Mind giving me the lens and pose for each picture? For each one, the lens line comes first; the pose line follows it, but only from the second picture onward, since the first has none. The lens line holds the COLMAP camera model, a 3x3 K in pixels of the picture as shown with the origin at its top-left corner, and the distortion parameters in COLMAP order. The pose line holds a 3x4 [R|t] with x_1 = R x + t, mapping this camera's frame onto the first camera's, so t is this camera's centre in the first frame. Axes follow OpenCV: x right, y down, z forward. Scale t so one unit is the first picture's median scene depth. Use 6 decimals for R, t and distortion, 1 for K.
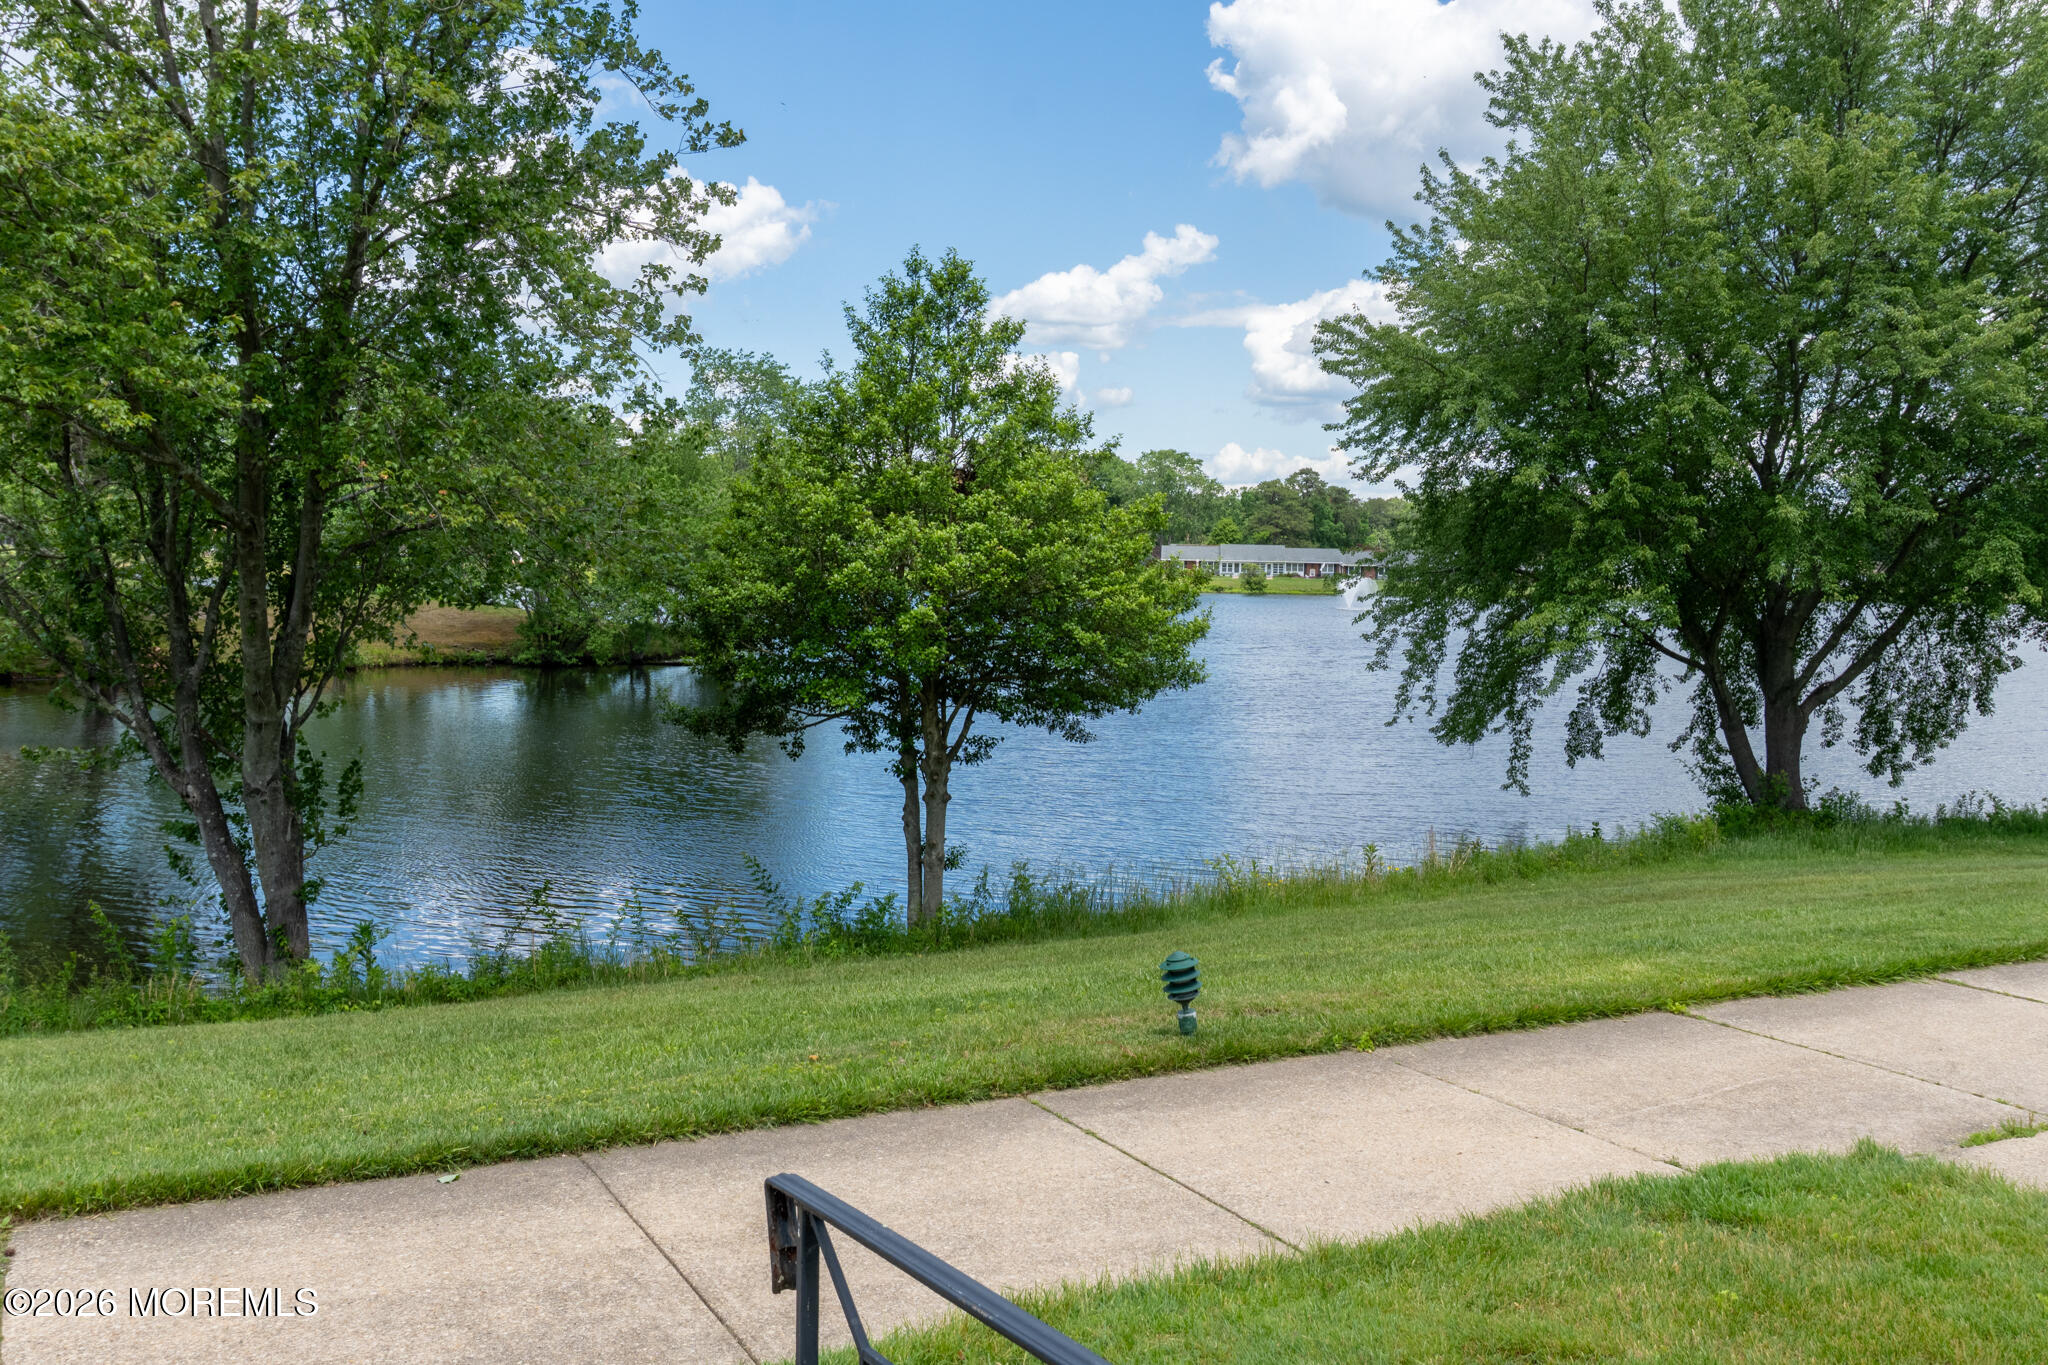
lens RADIAL K [[1837.0, 0, 1020.5], [0, 1837.0, 708.6], [0, 0, 1]] dist [-0.004344, -0.006855]
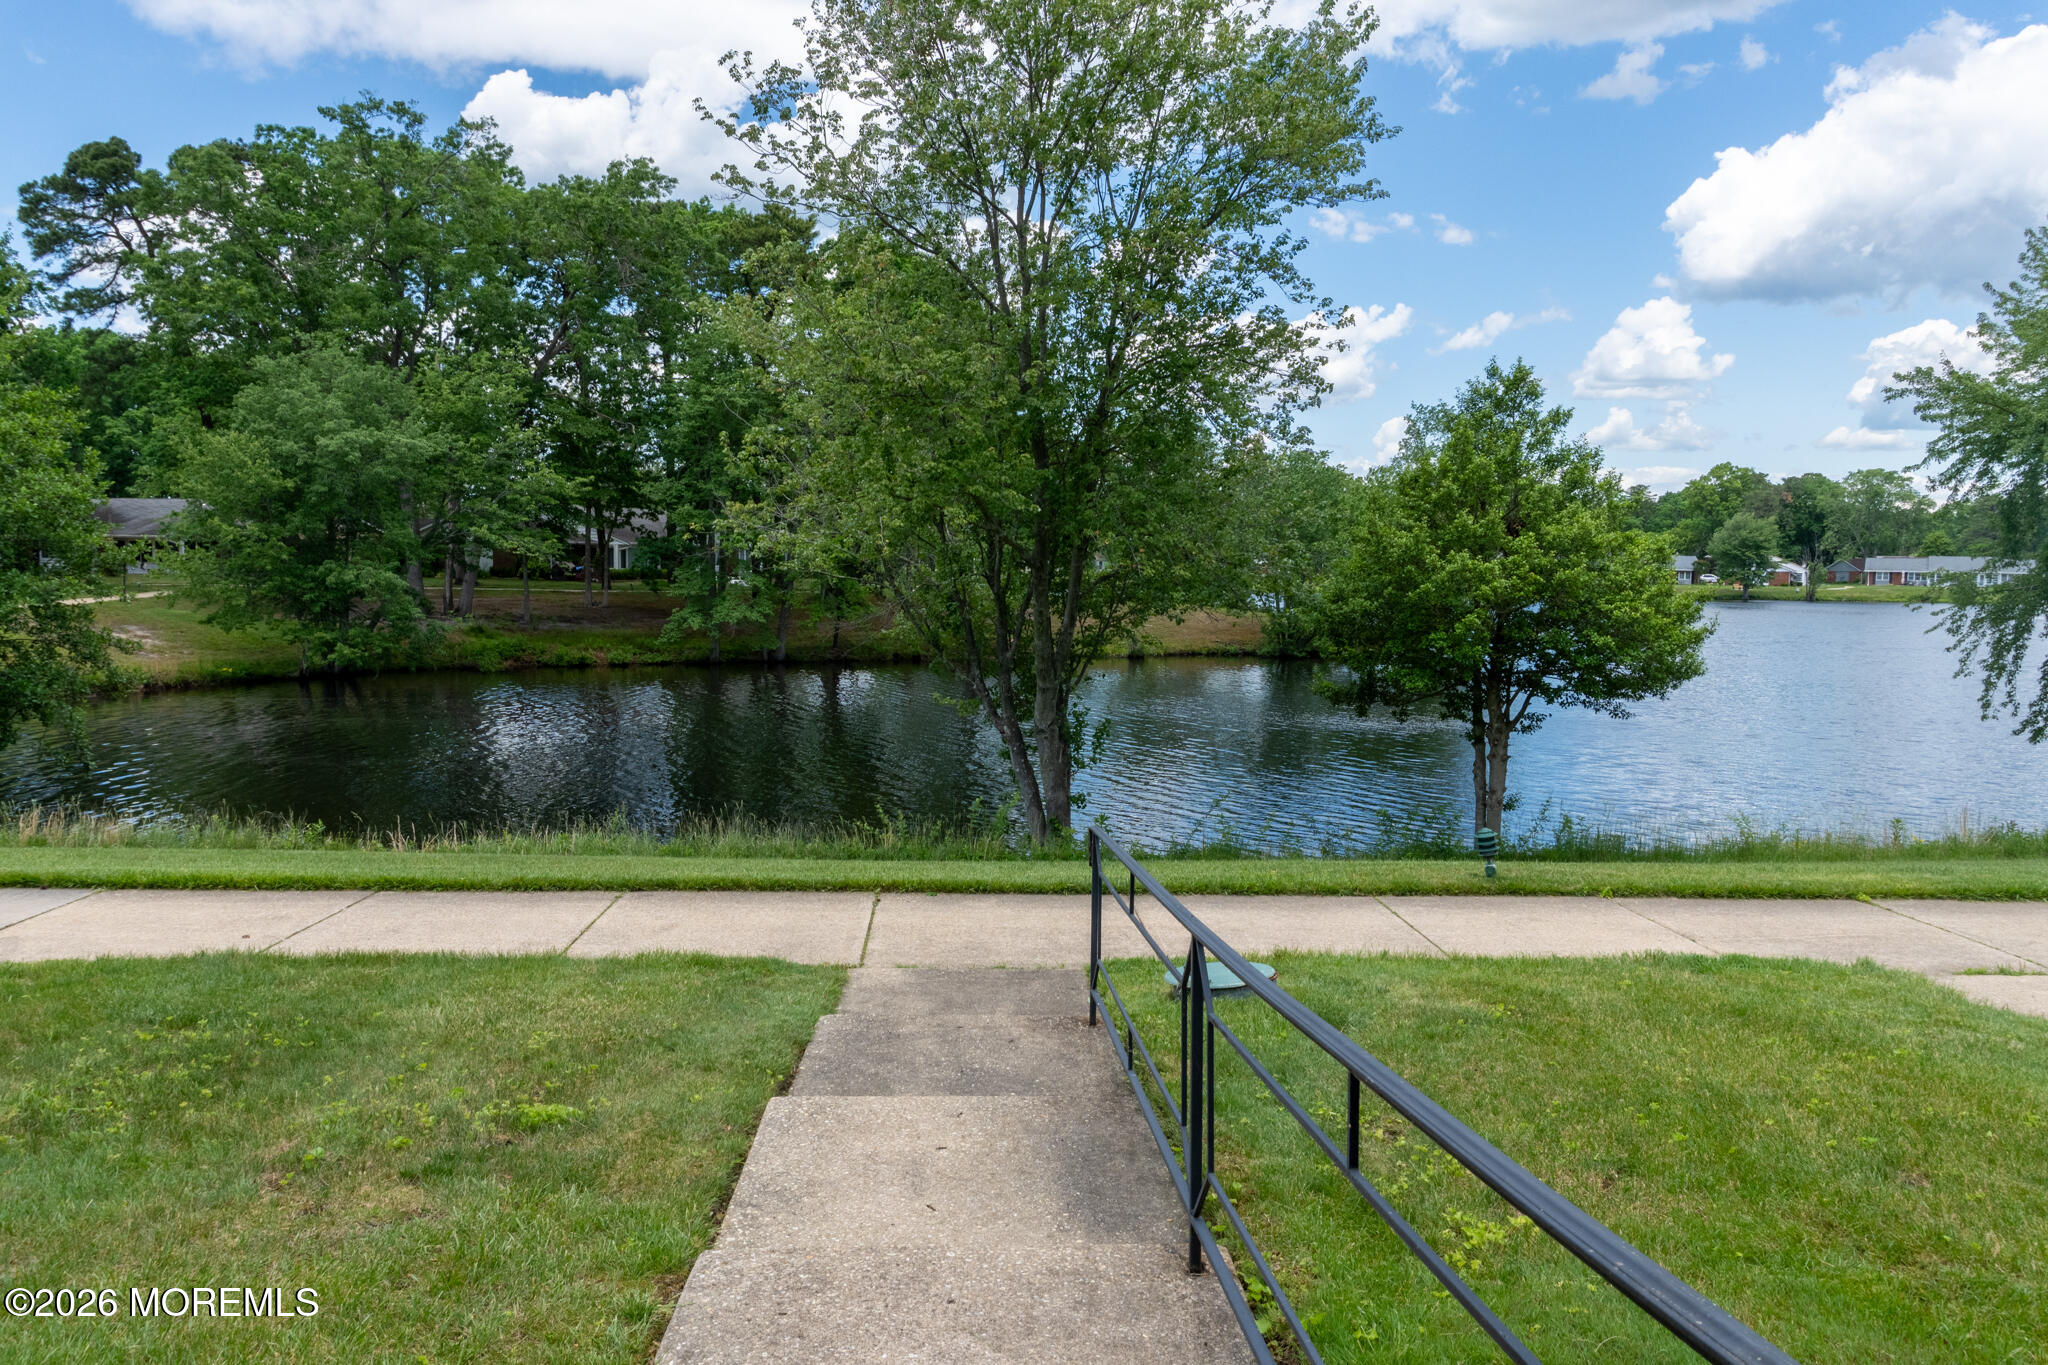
lens RADIAL K [[1539.4, 0, 1024.0], [0, 1539.4, 682.5], [0, 0, 1]] dist [0.005135, -0.006509]
pose [[0.904008, 0.027131, -0.426654, 0.126467], [-0.030623, 0.999530, -0.001326, 0.005125], [0.426417, 0.014264, 0.904414, -0.198339]]
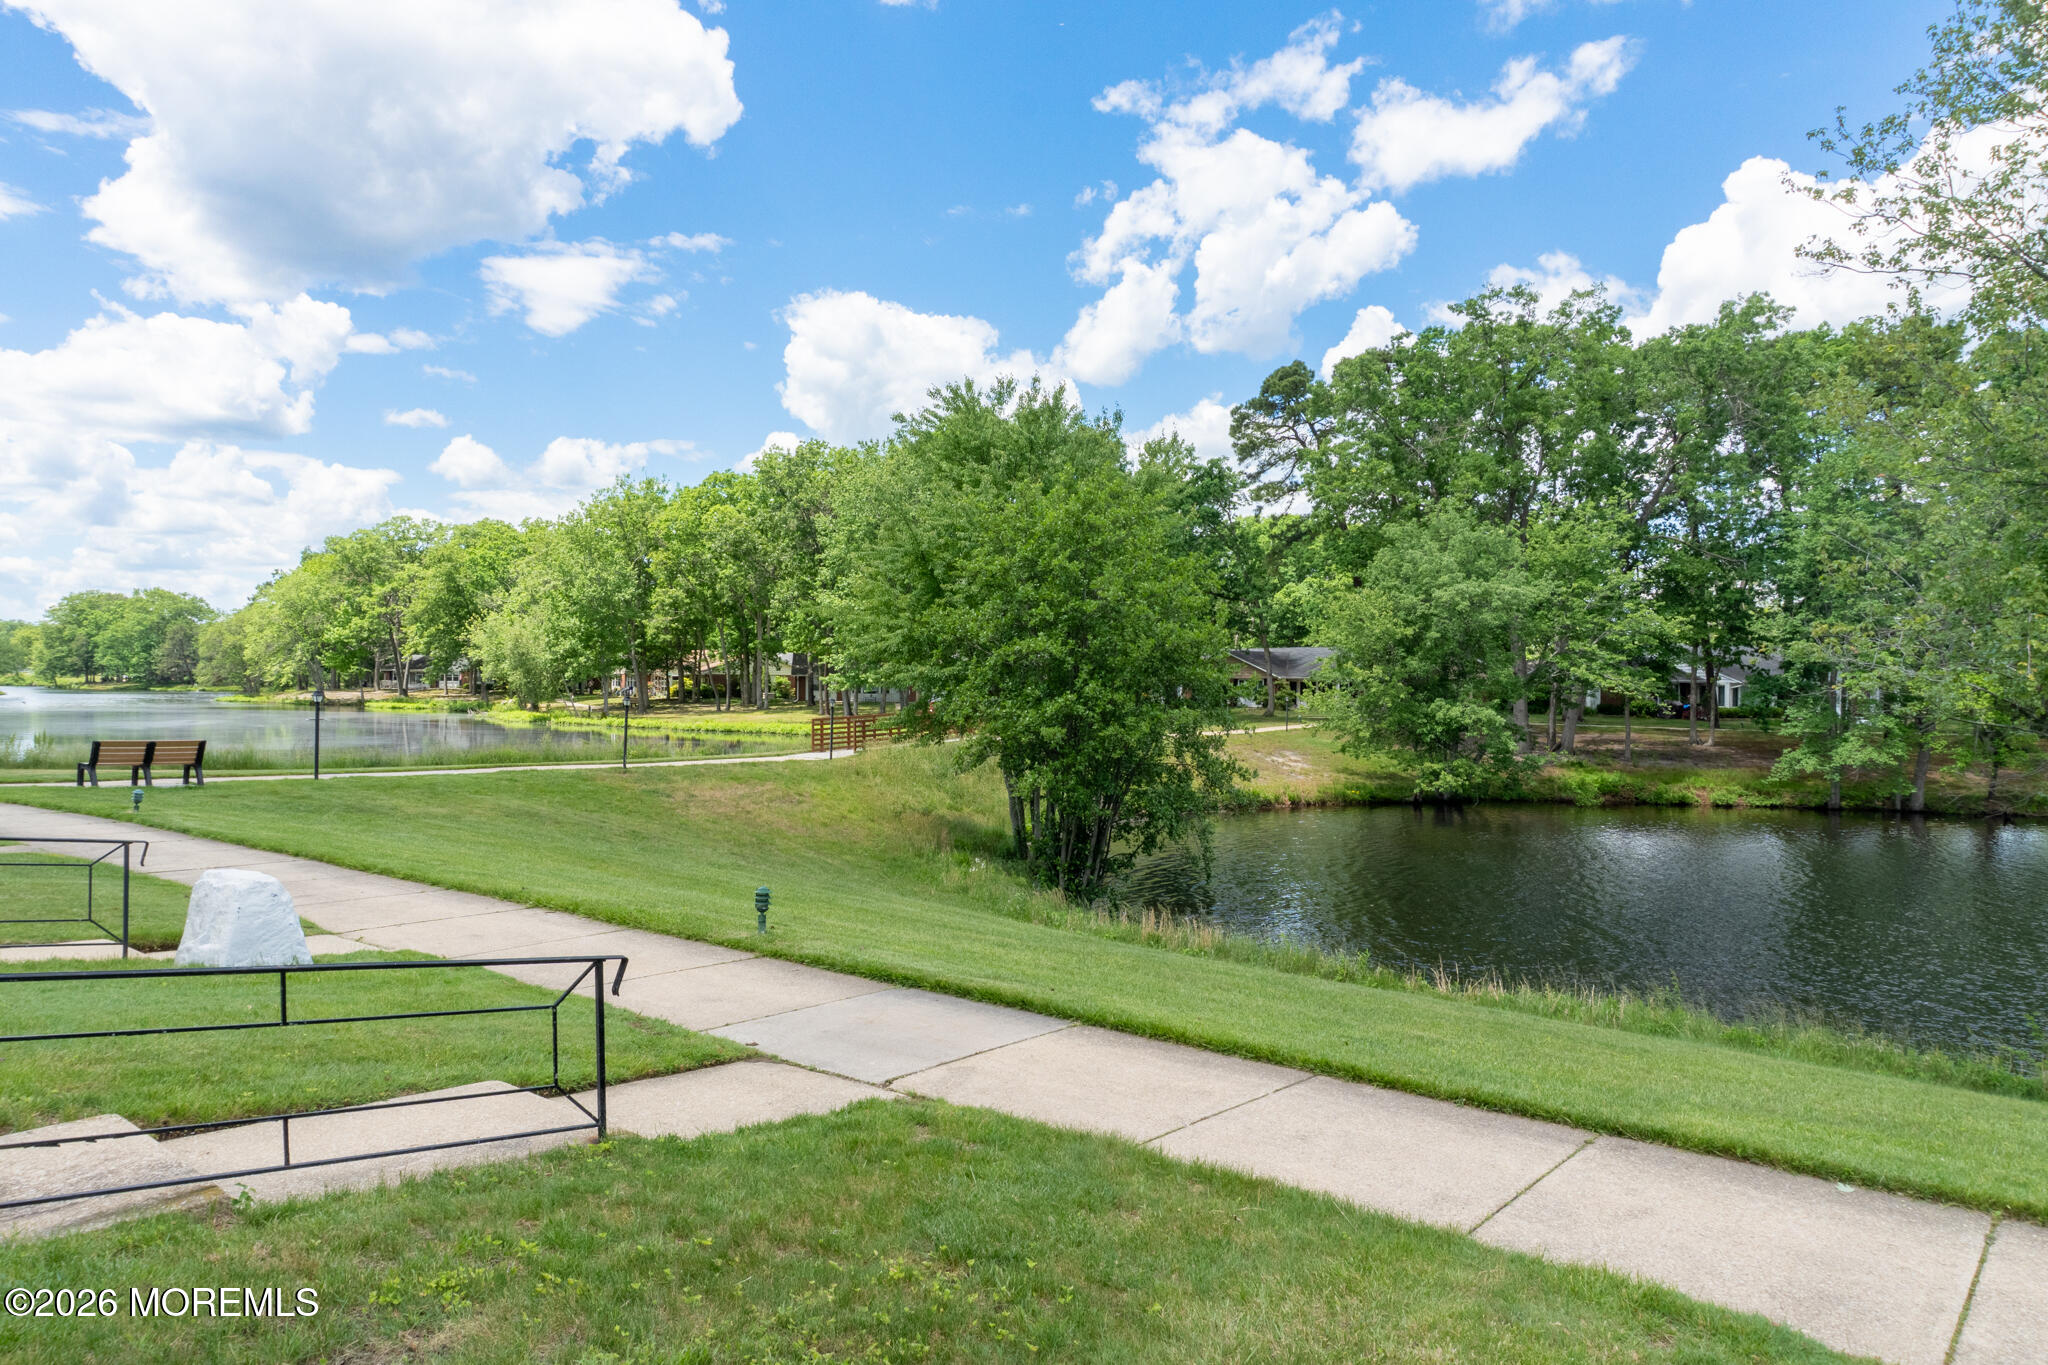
lens RADIAL K [[1382.6, 0, 1024.0], [0, 1382.6, 682.5], [0, 0, 1]] dist [0.000339, -0.004775]
pose [[0.381859, -0.015353, -0.924093, 0.056384], [-0.078740, 0.995686, -0.049080, -0.009271], [0.920860, 0.091505, 0.379003, -0.059712]]
